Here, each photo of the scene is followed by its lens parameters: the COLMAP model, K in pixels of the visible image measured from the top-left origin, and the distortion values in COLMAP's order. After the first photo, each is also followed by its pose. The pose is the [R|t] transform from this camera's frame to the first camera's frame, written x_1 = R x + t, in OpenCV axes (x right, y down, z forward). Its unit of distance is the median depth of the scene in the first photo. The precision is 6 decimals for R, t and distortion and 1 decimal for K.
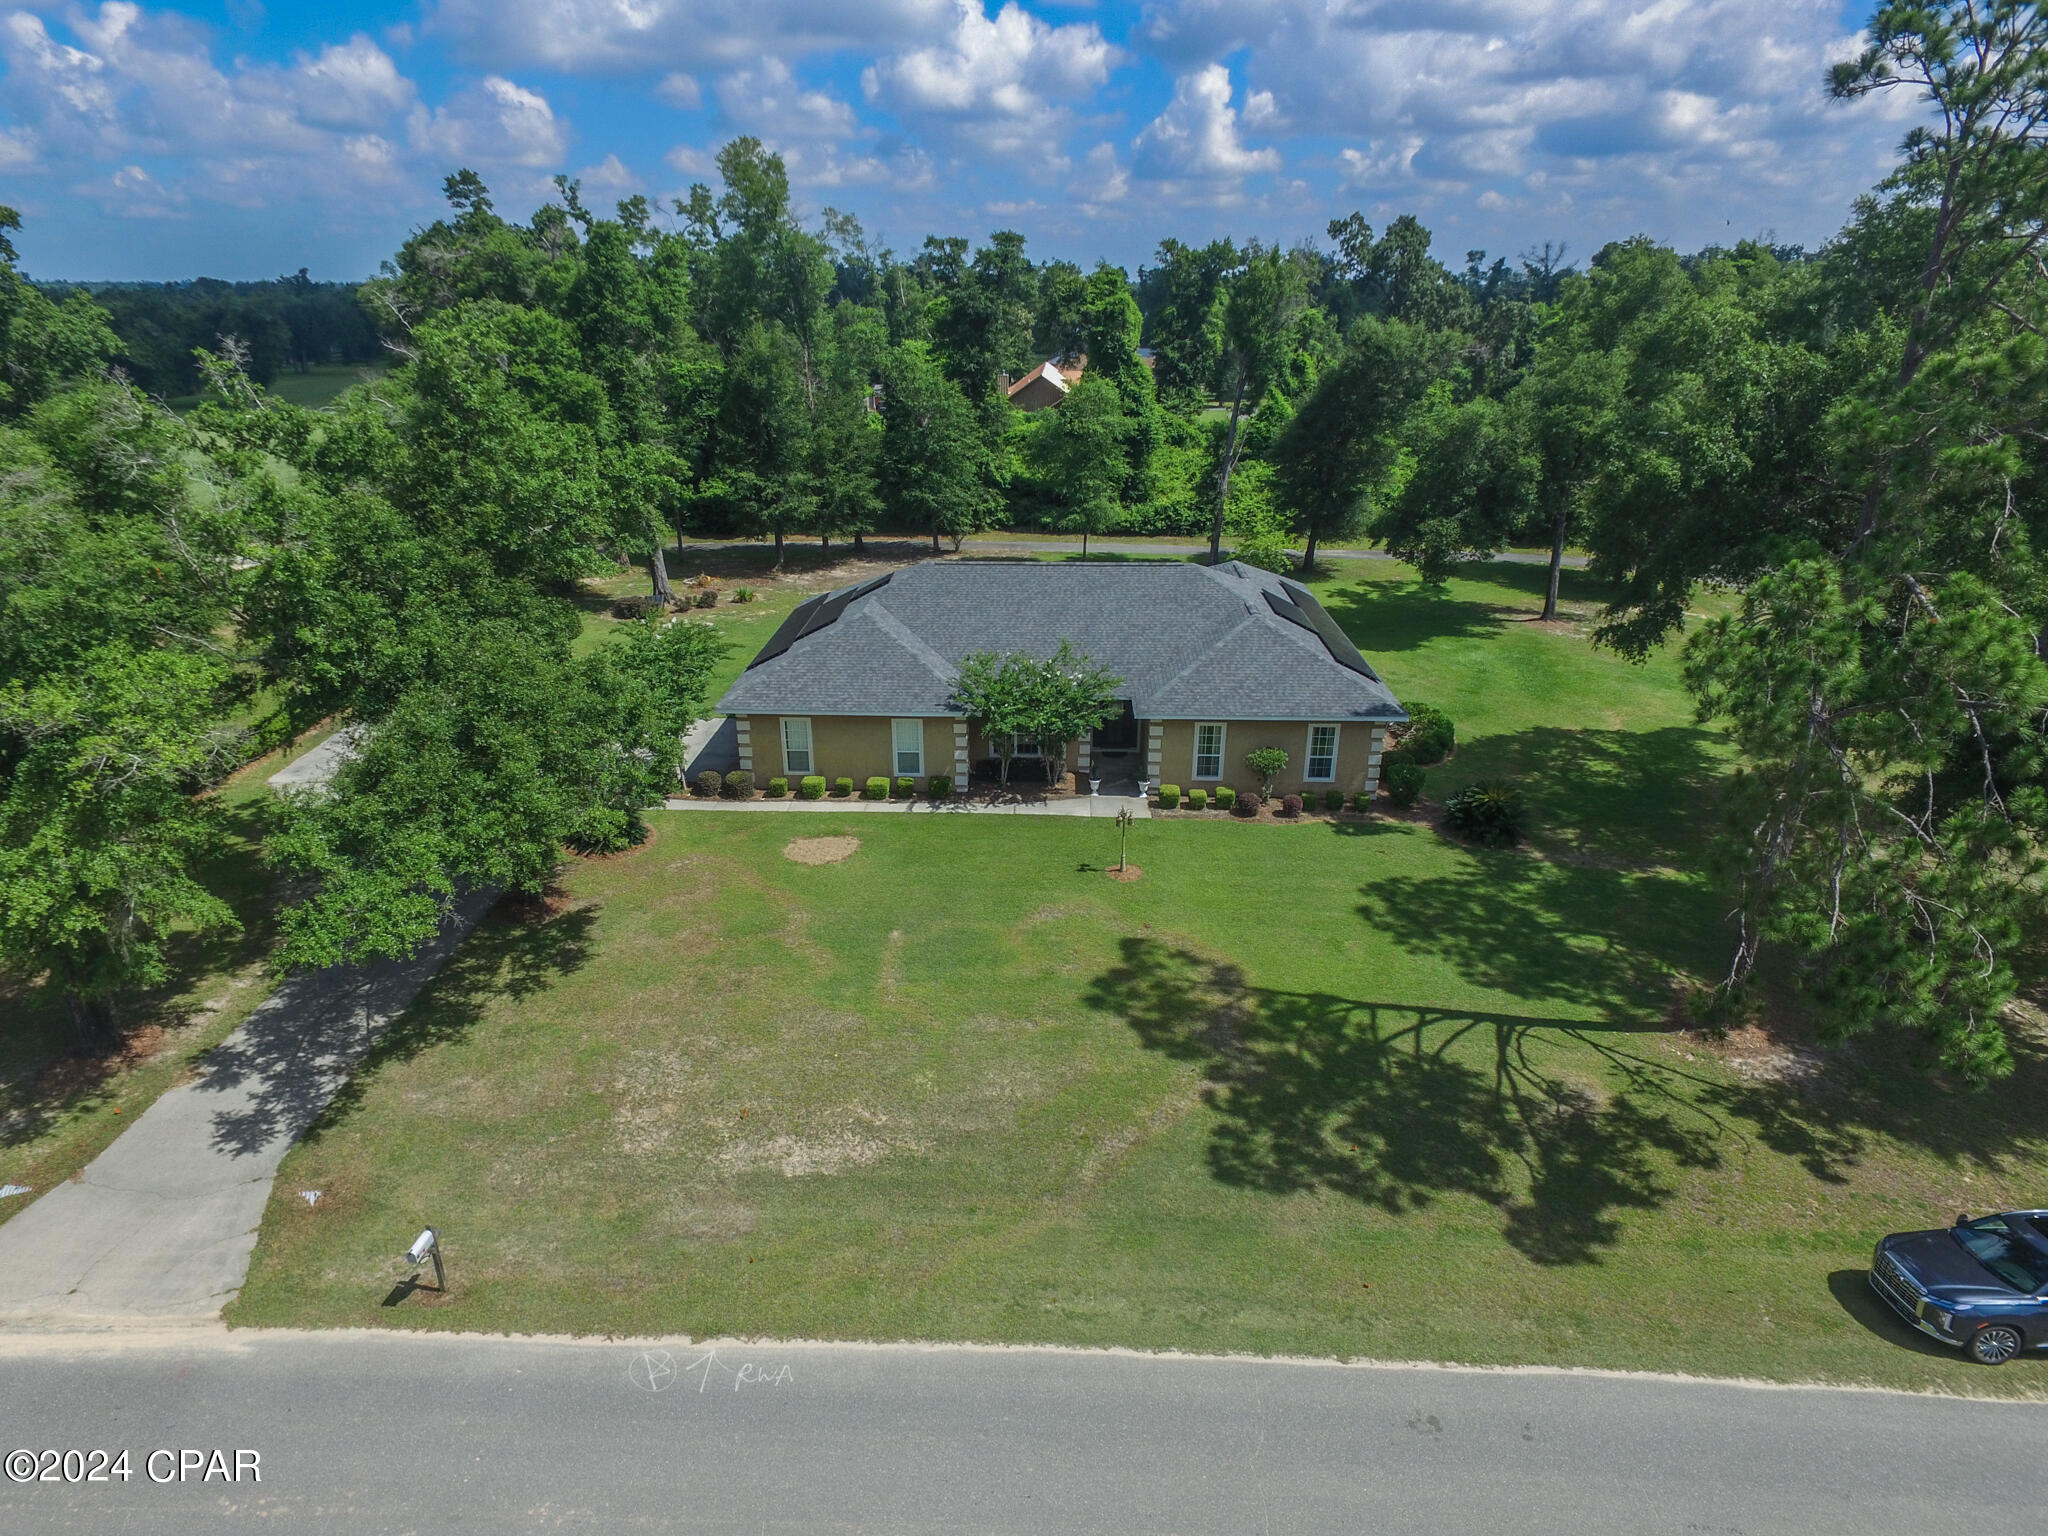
lens RADIAL K [[1193.0, 0, 1008.9], [0, 1193.0, 774.6], [0, 0, 1]] dist [-0.005962, 0.010589]
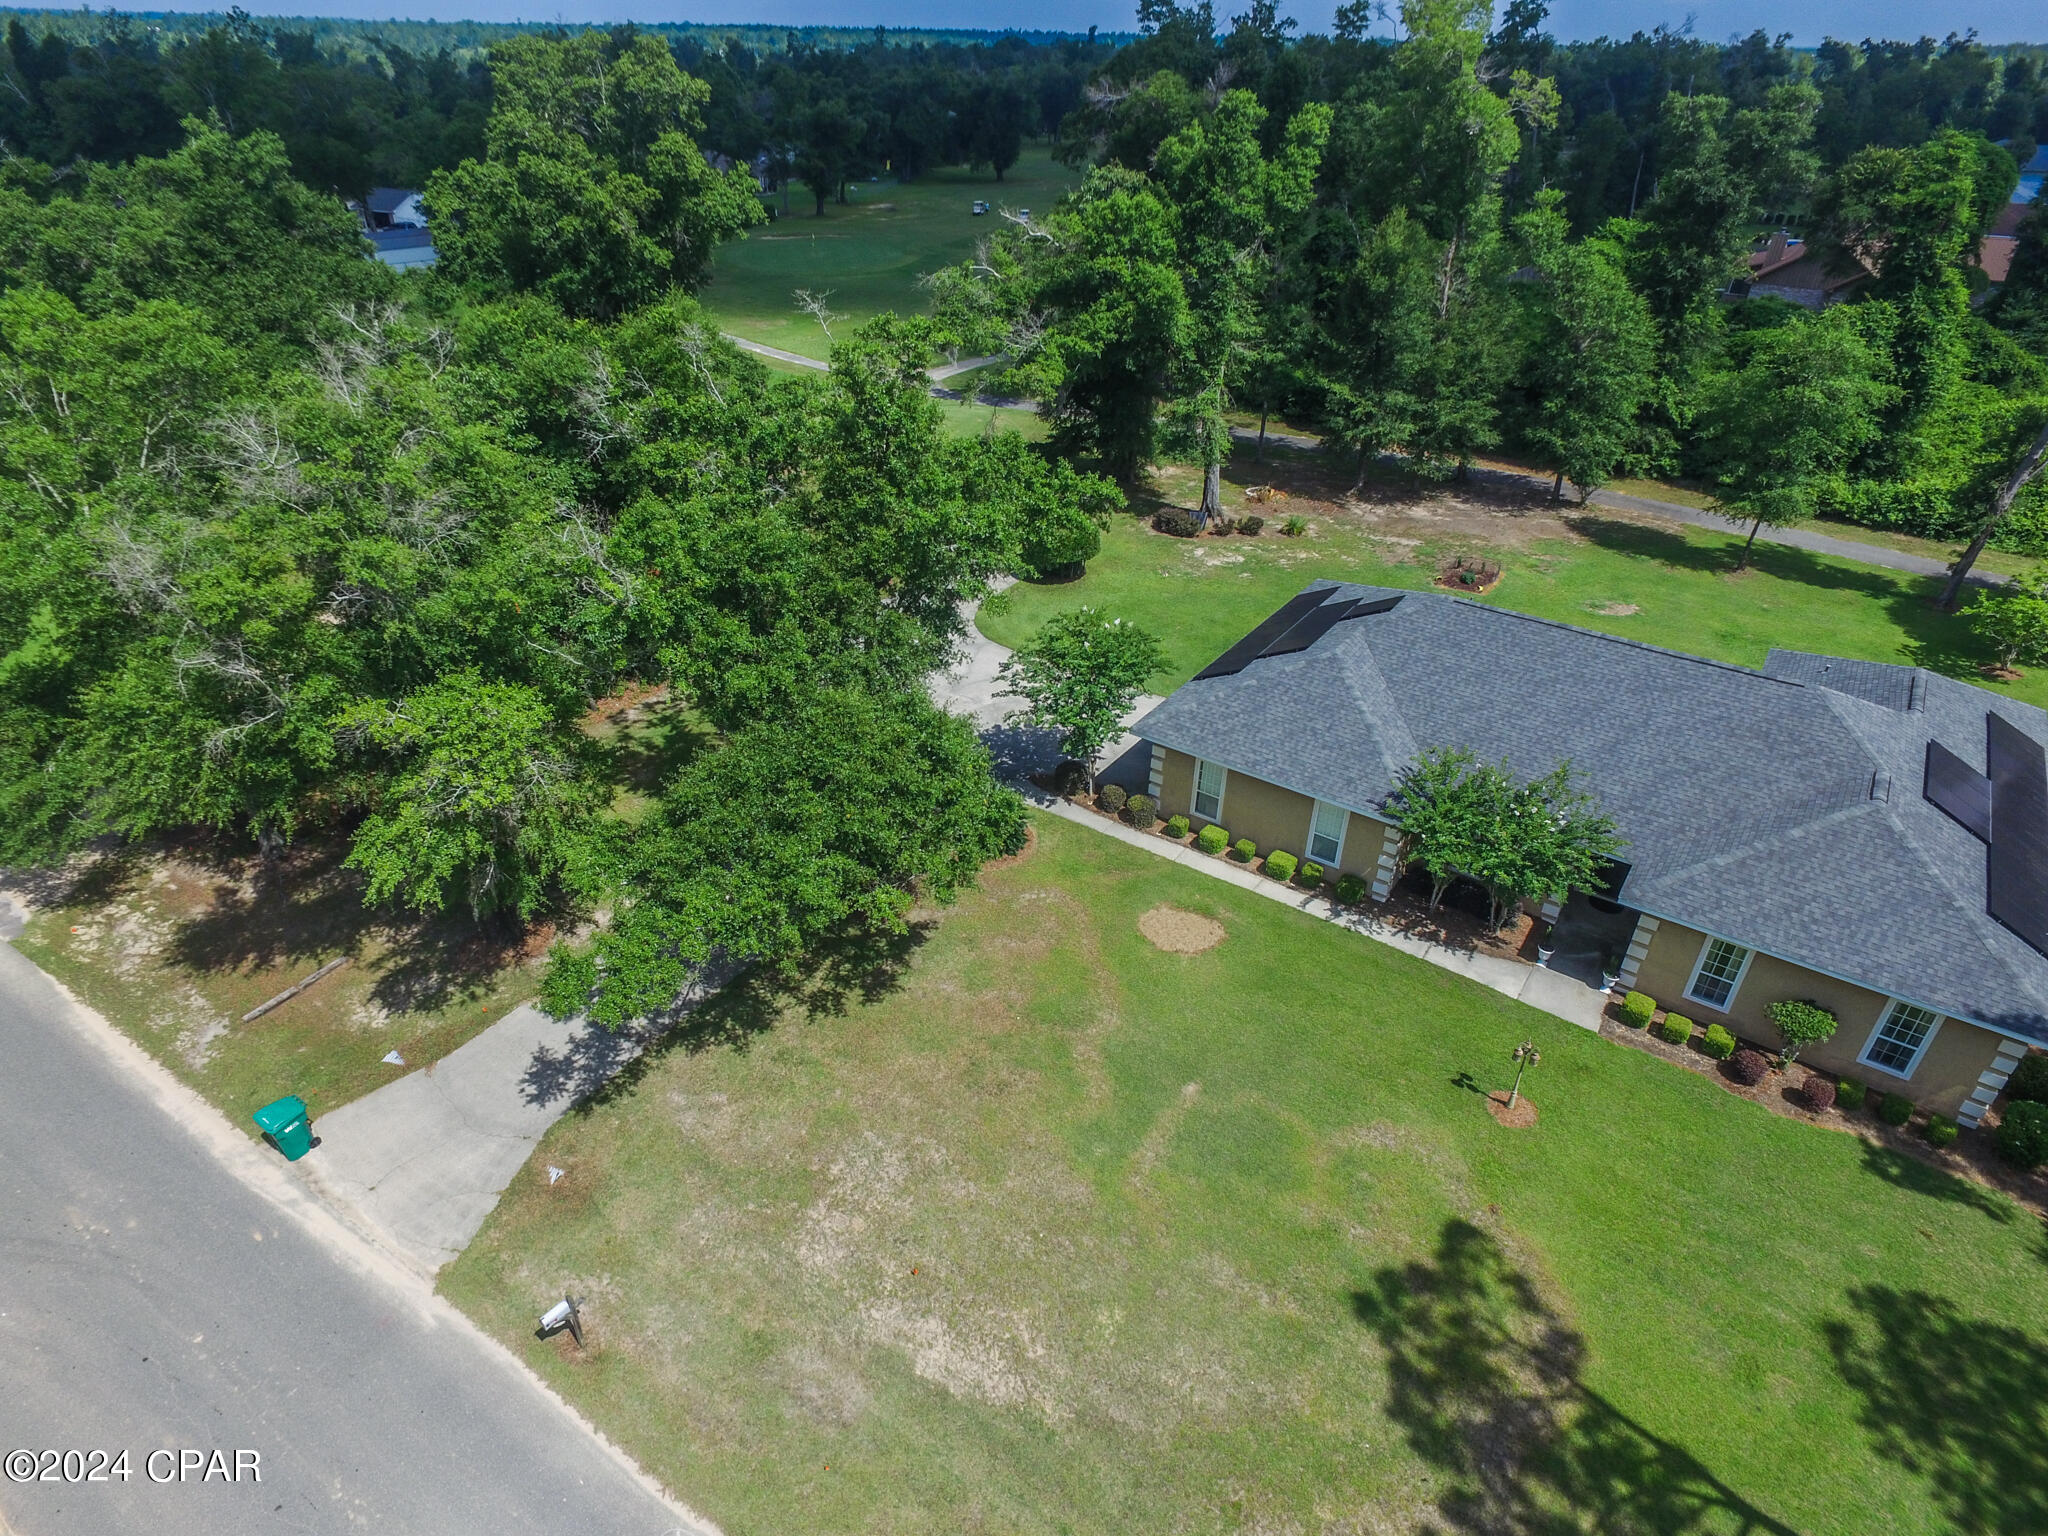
lens RADIAL K [[1193.0, 0, 1007.7], [0, 1193.0, 773.1], [0, 0, 1]] dist [-0.005962, 0.010589]
pose [[0.841717, 0.299331, -0.449348, 0.113305], [-0.223323, 0.950737, 0.215001, -0.241354], [0.491569, -0.080621, 0.867099, 0.197941]]
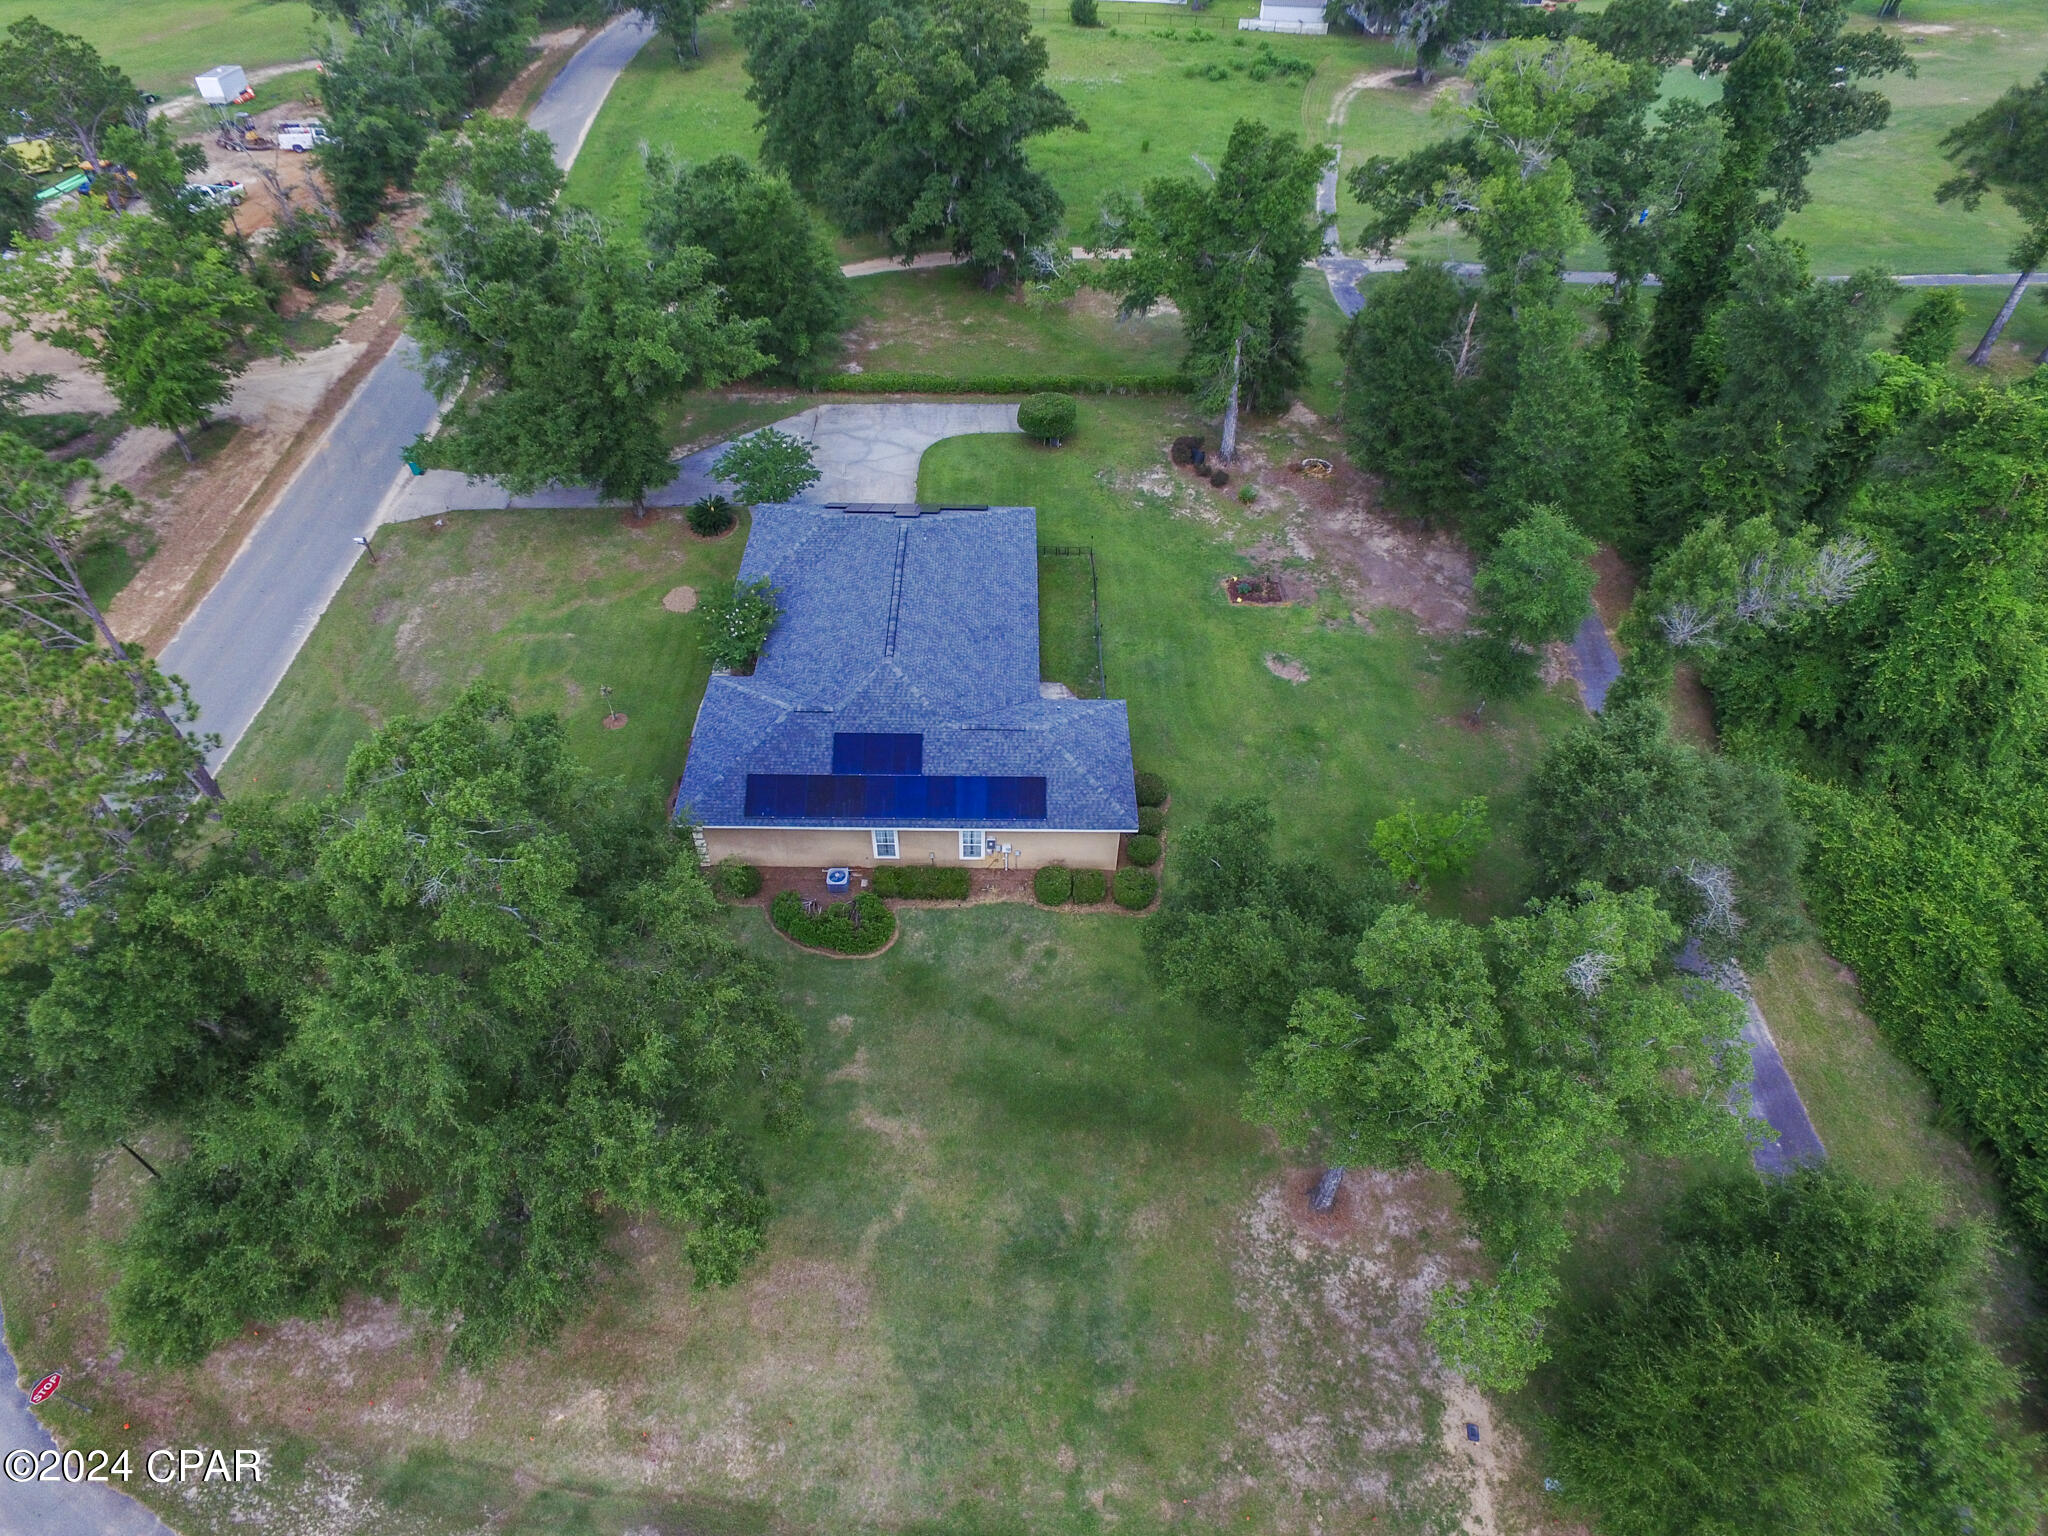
lens RADIAL K [[1193.0, 0, 1007.3], [0, 1193.0, 780.9], [0, 0, 1]] dist [-0.005962, 0.010589]
pose [[0.033928, 0.715657, -0.697627, 1.383356], [-0.390520, 0.652028, 0.649887, -1.189264], [0.919969, 0.250388, 0.301601, 1.118588]]
